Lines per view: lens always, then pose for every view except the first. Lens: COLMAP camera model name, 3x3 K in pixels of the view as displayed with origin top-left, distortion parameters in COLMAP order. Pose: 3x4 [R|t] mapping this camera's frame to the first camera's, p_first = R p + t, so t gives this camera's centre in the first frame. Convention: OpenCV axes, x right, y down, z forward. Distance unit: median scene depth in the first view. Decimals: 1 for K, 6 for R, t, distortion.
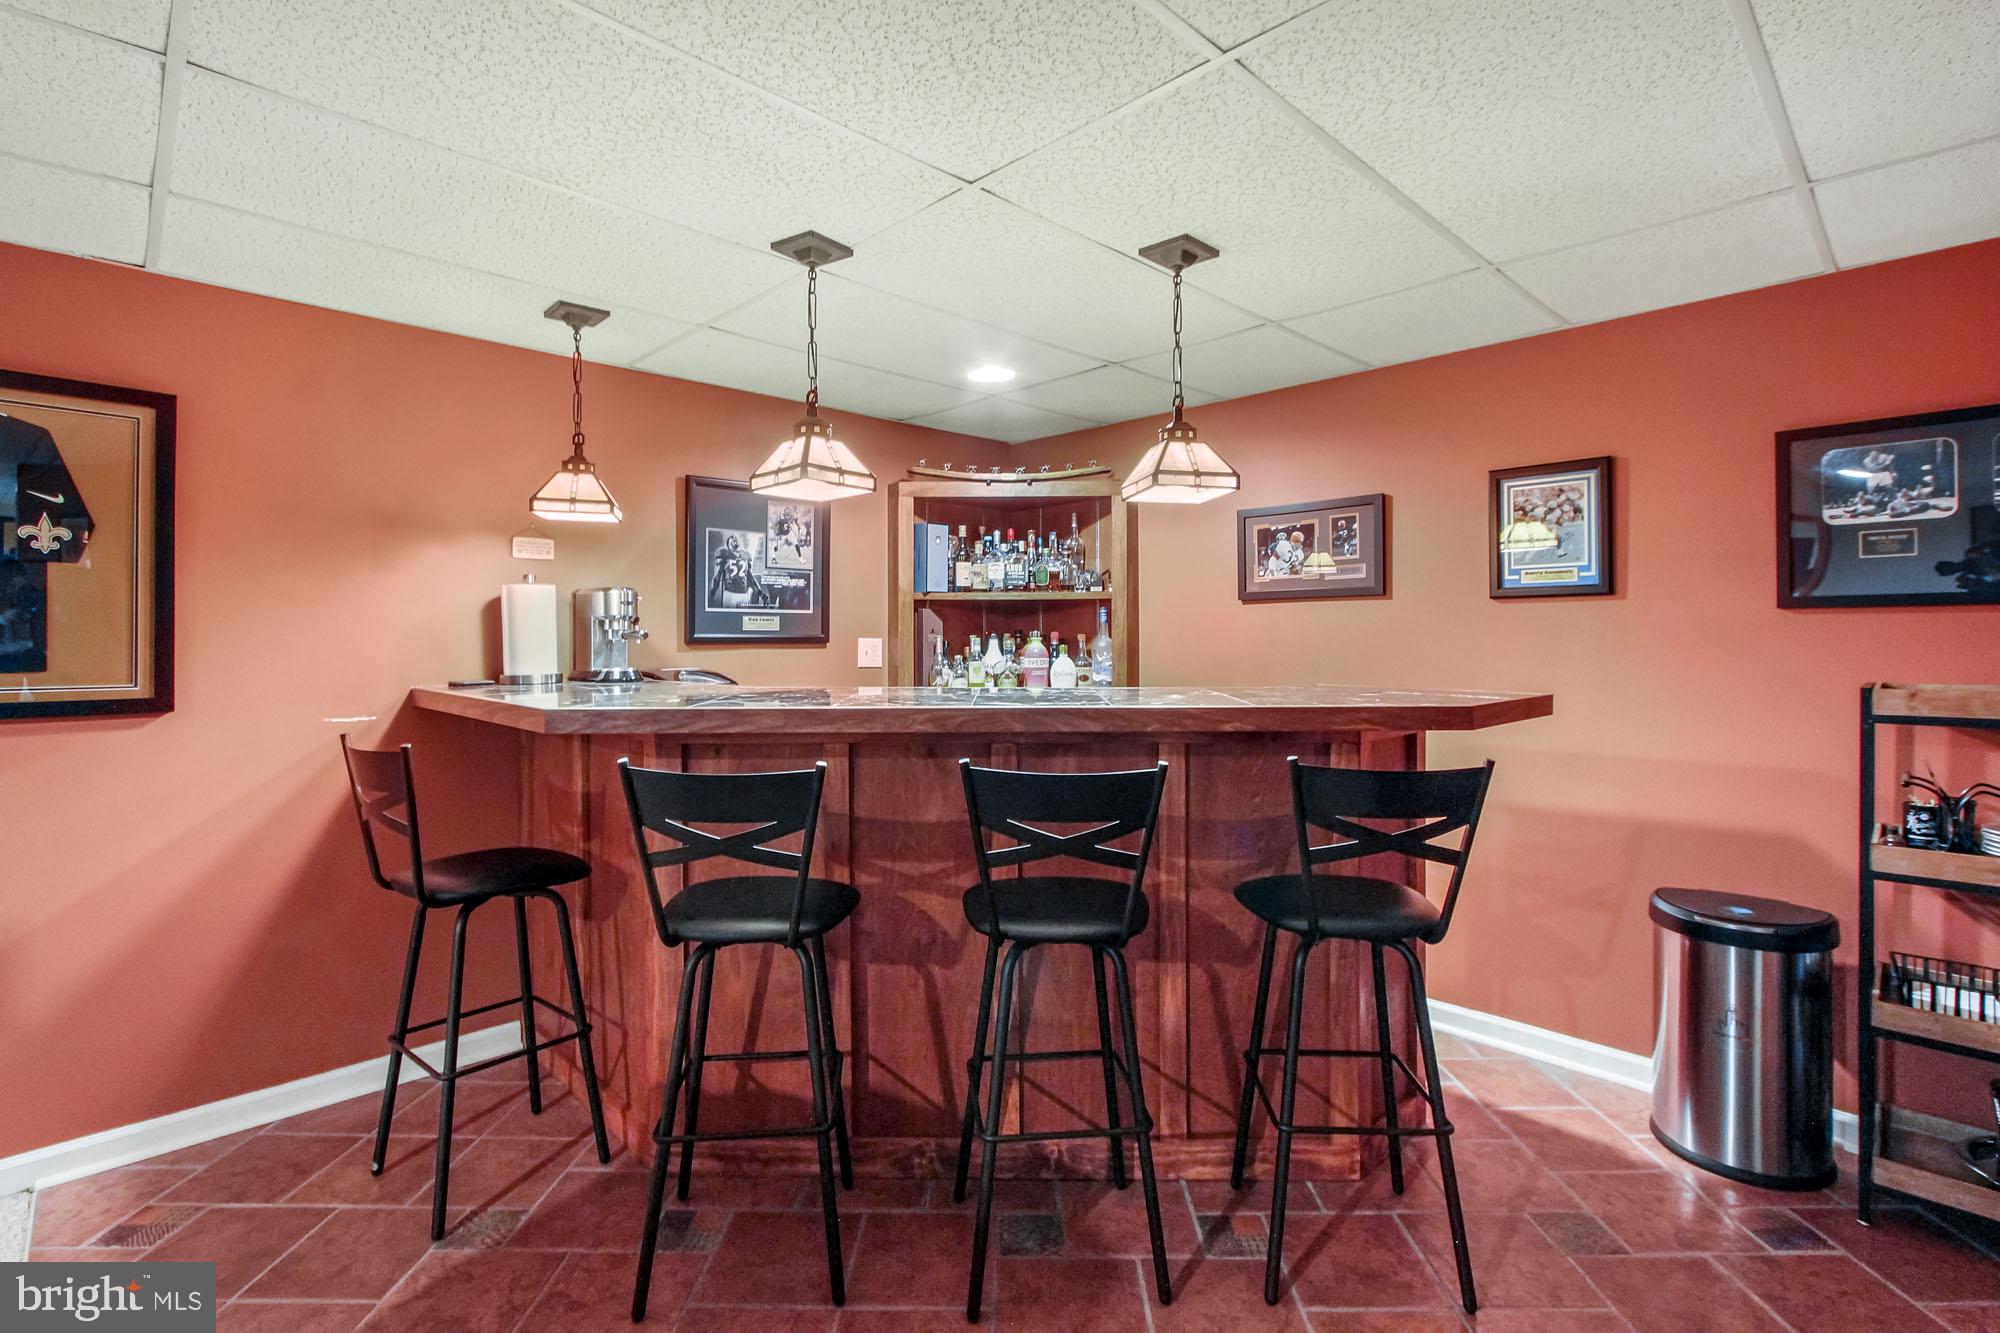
lens RADIAL K [[924.6, 0, 1006.9], [0, 924.6, 668.8], [0, 0, 1]] dist [-0.019220, -0.000145]
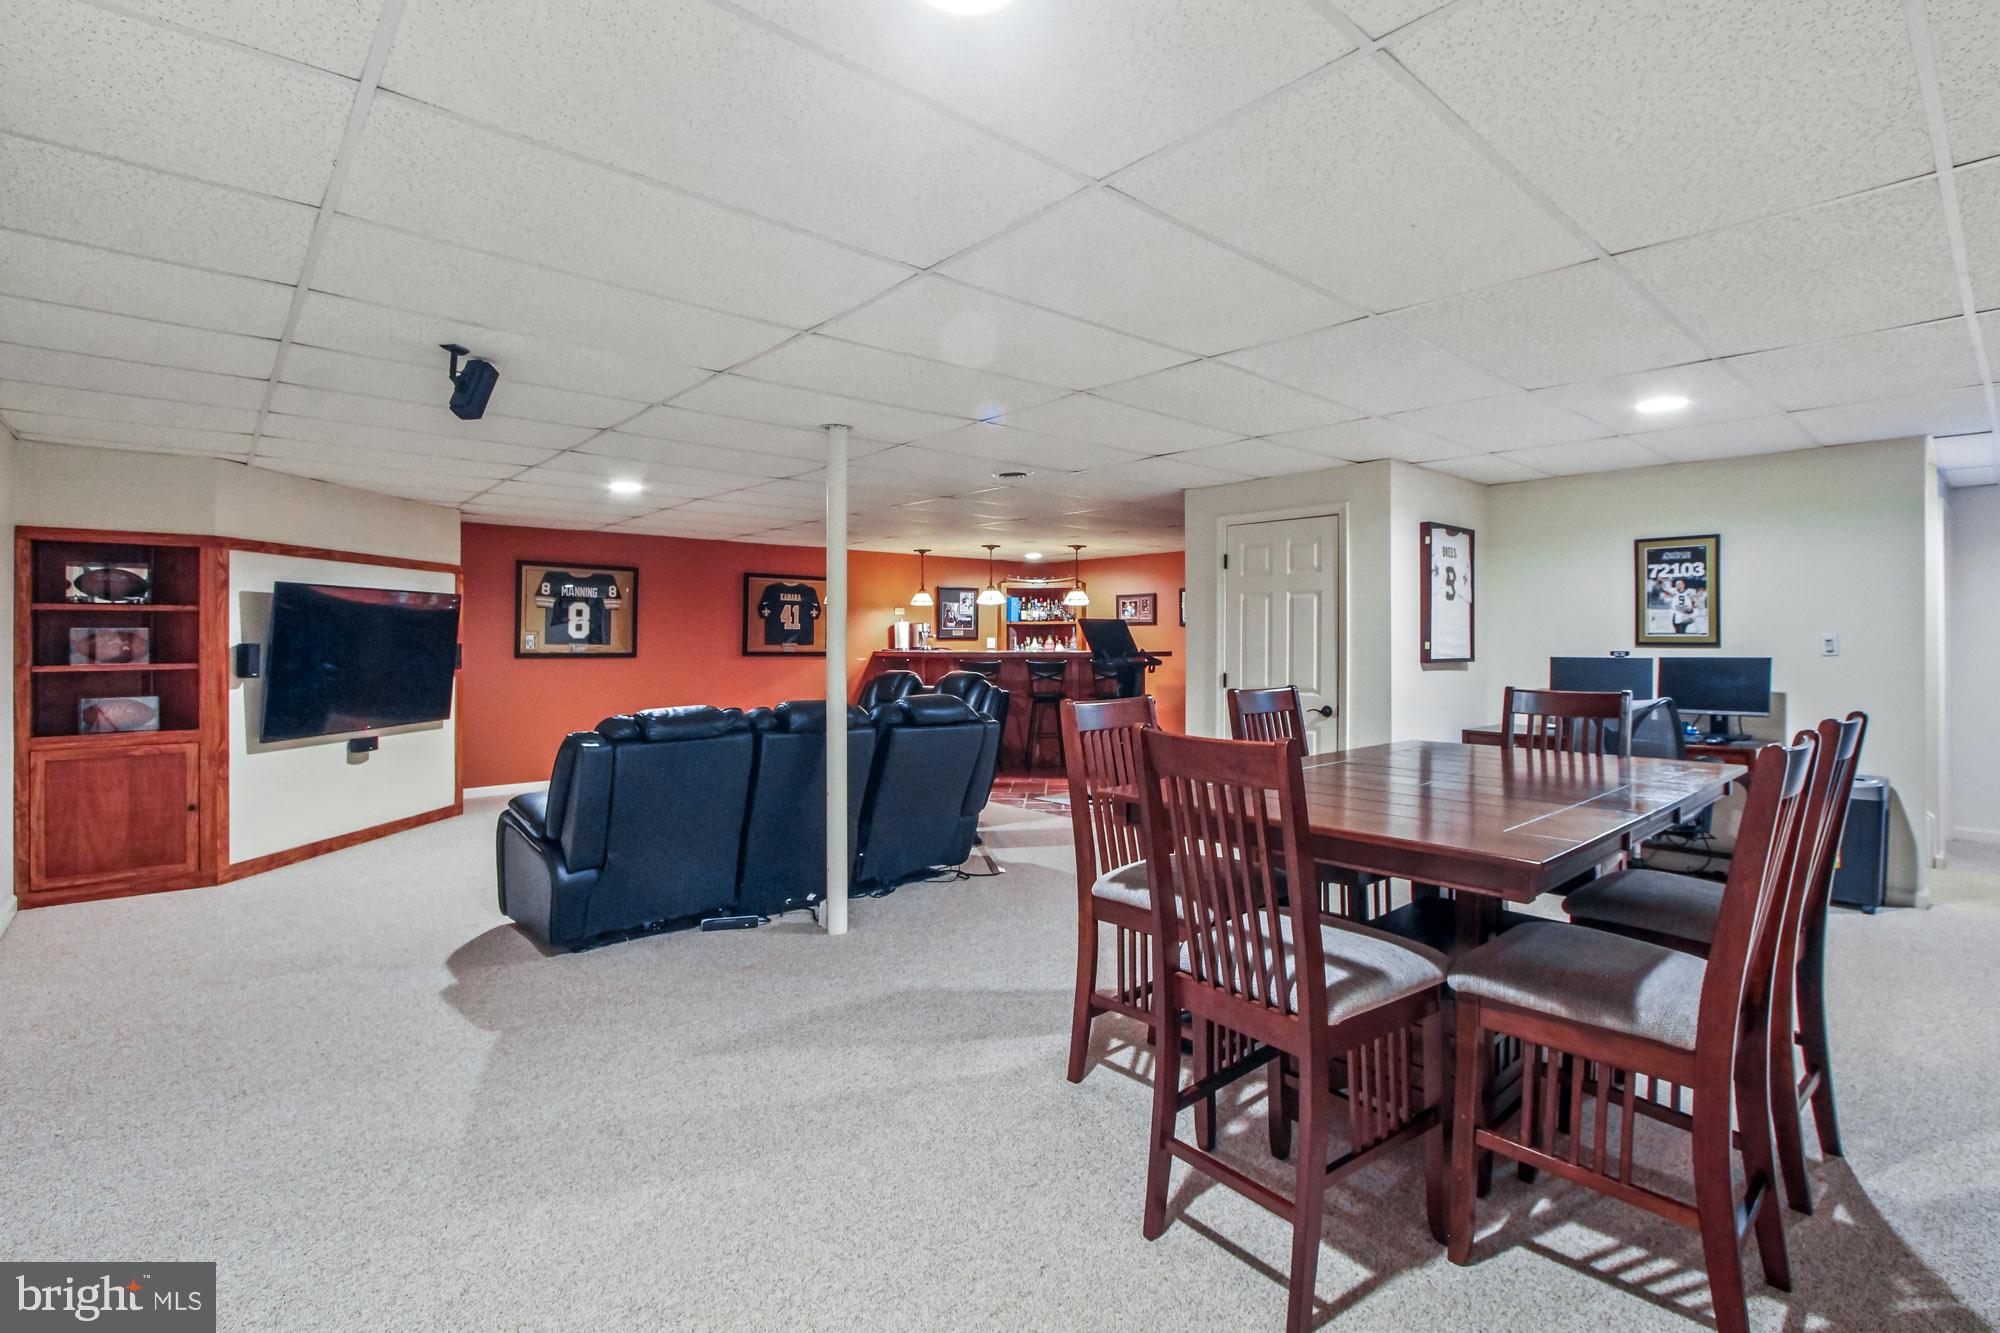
lens RADIAL K [[940.9, 0, 1000.0], [0, 940.9, 666.5], [0, 0, 1]] dist [-0.000064, 0.000019]
pose [[0.998374, 0.003366, -0.056900, 0.049507], [-0.003726, 0.999974, -0.006212, 0.081139], [0.056878, 0.006414, 0.998361, -2.105807]]
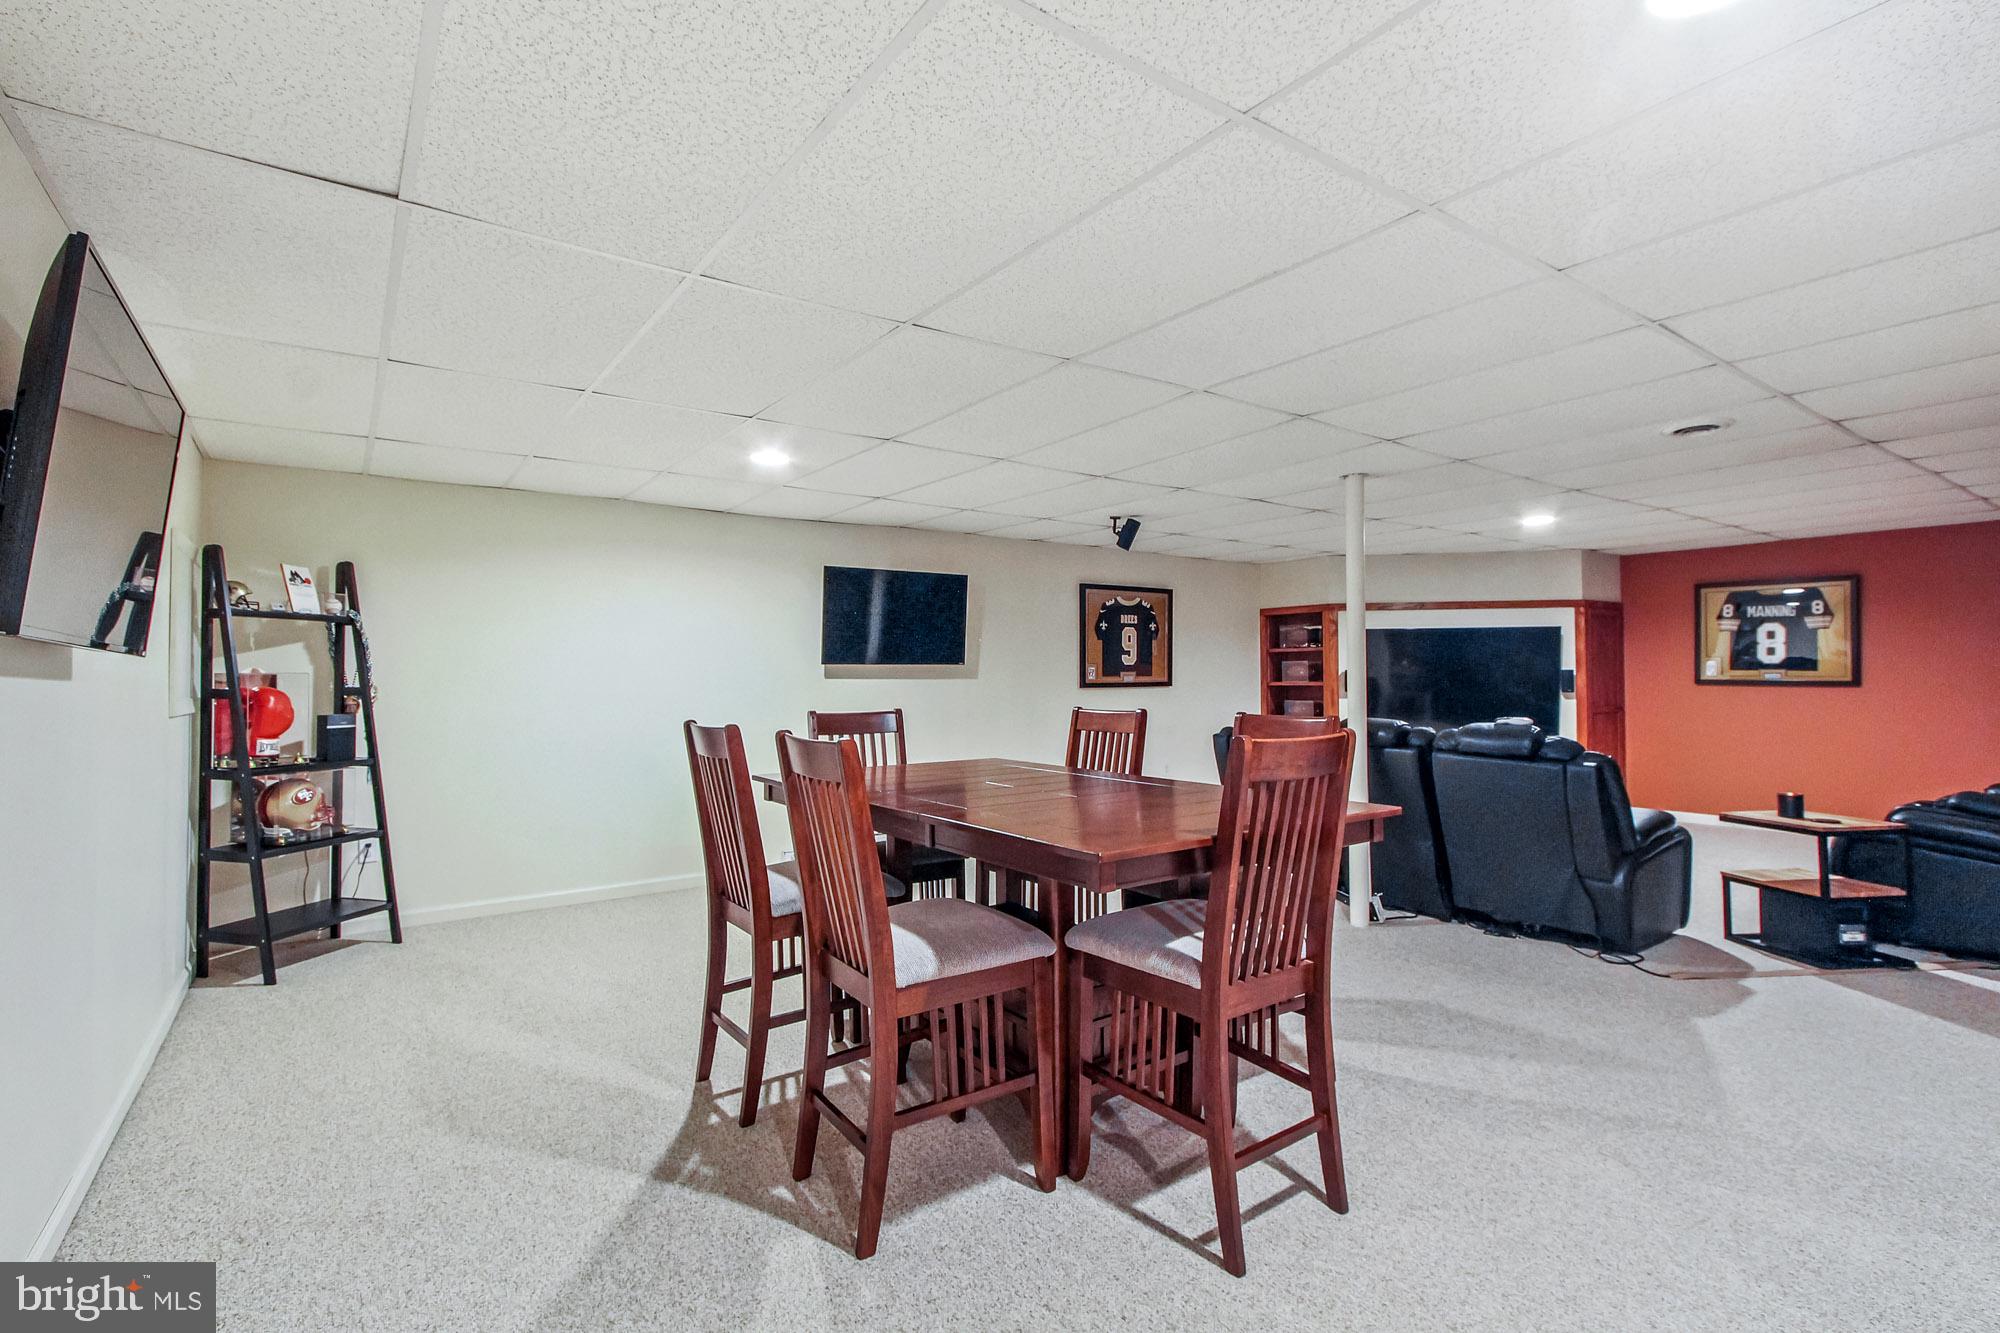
lens RADIAL K [[961.8, 0, 1012.7], [0, 961.8, 662.7], [0, 0, 1]] dist [0.020522, -0.000168]
pose [[-0.108707, -0.005231, -0.994060, 1.209954], [-0.028491, 0.999592, -0.002145, 0.051715], [0.993665, 0.028088, -0.108812, -1.266489]]
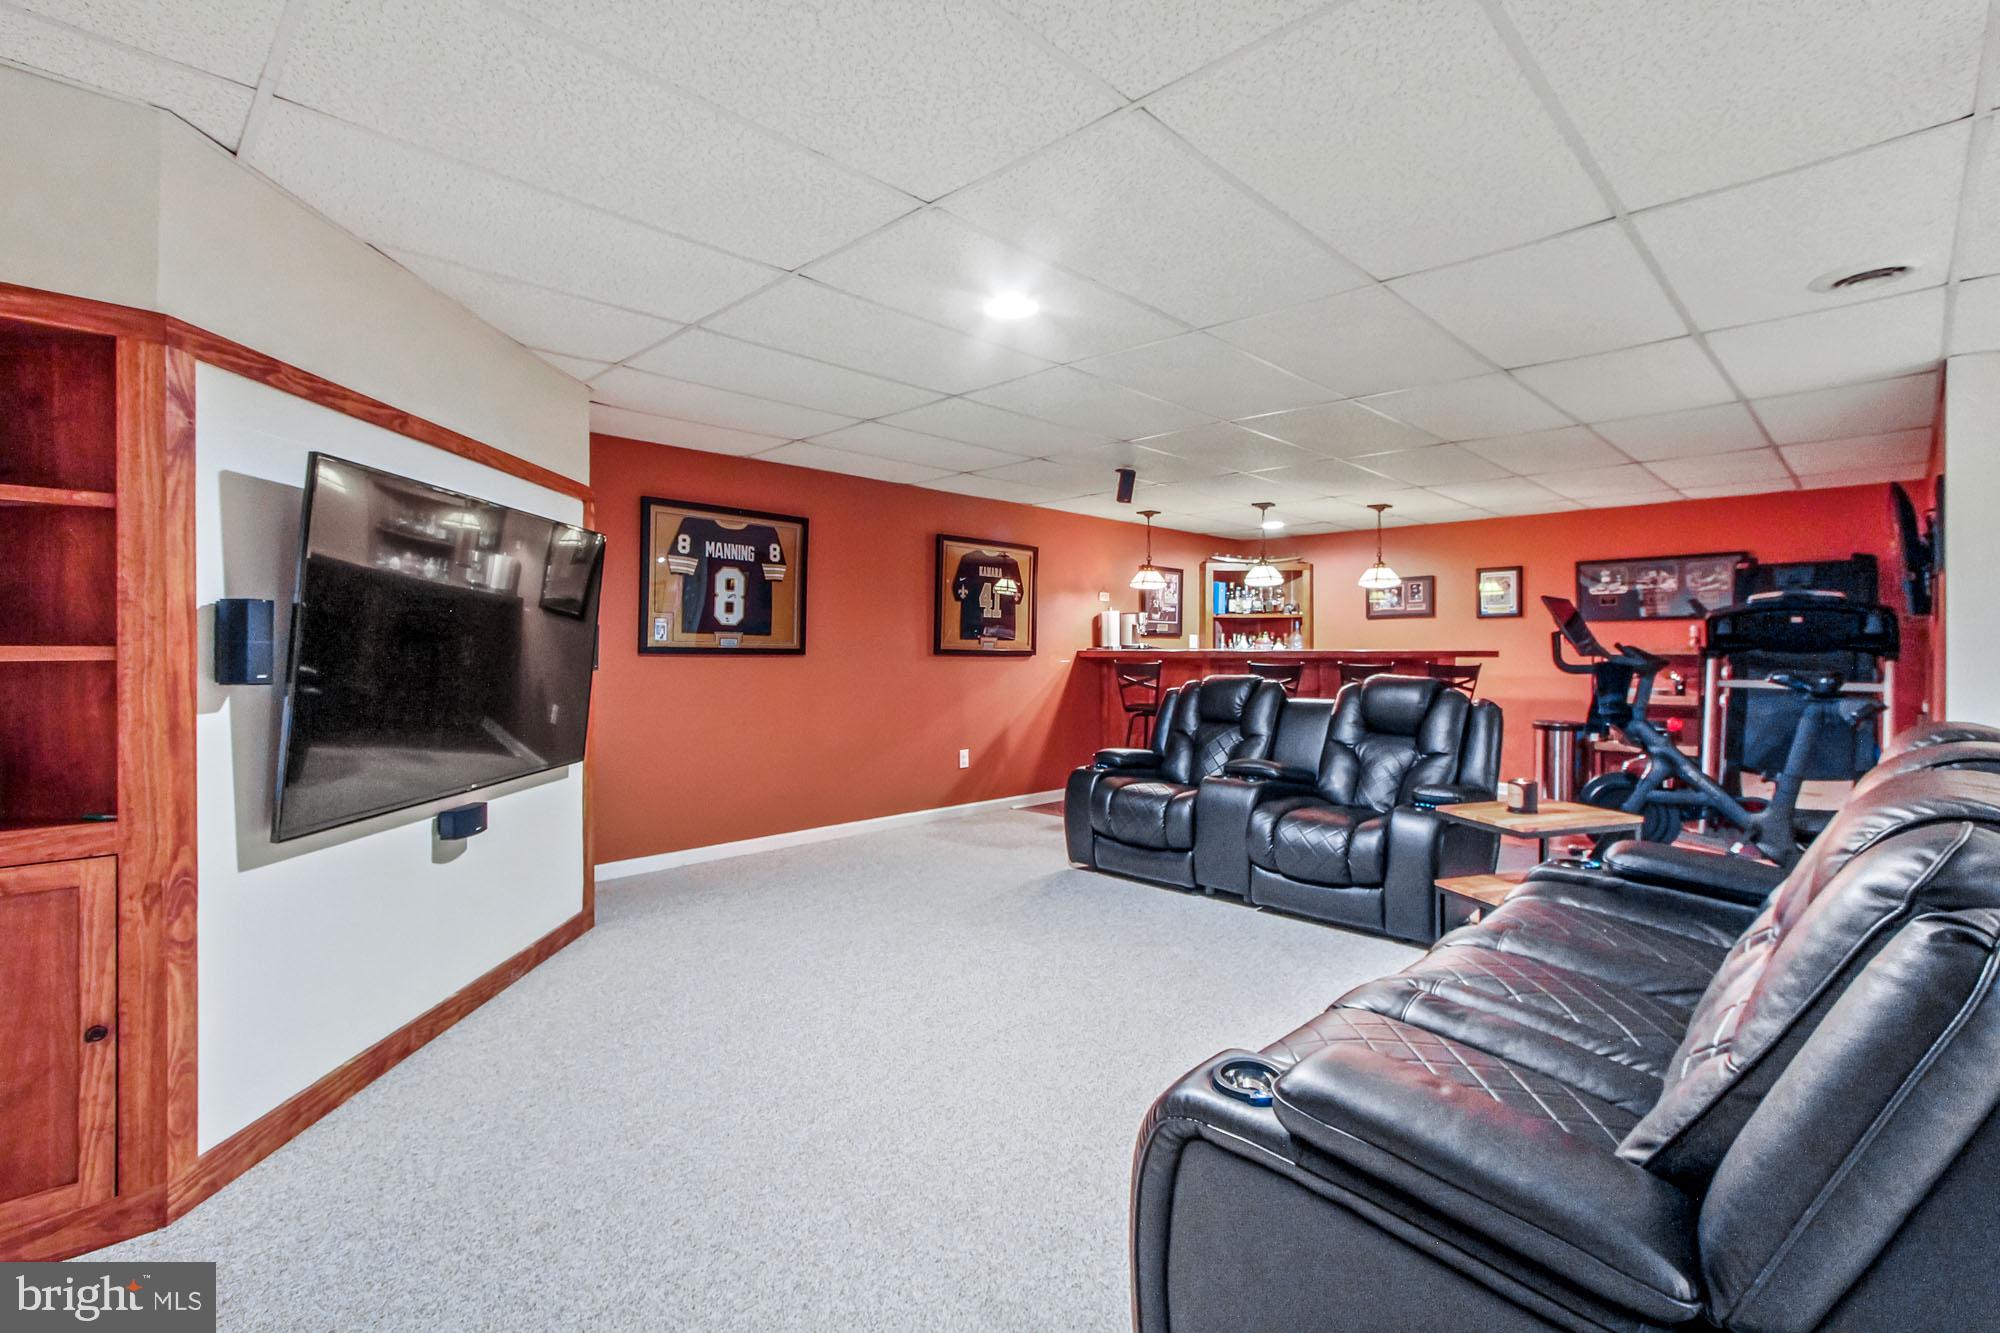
lens RADIAL K [[923.9, 0, 1001.5], [0, 923.9, 679.6], [0, 0, 1]] dist [0.003554, 0.001330]
pose [[0.999489, 0.002499, 0.031875, -0.746771], [-0.002378, 0.999990, -0.003833, 0.092156], [-0.031884, 0.003755, 0.999485, -1.305455]]
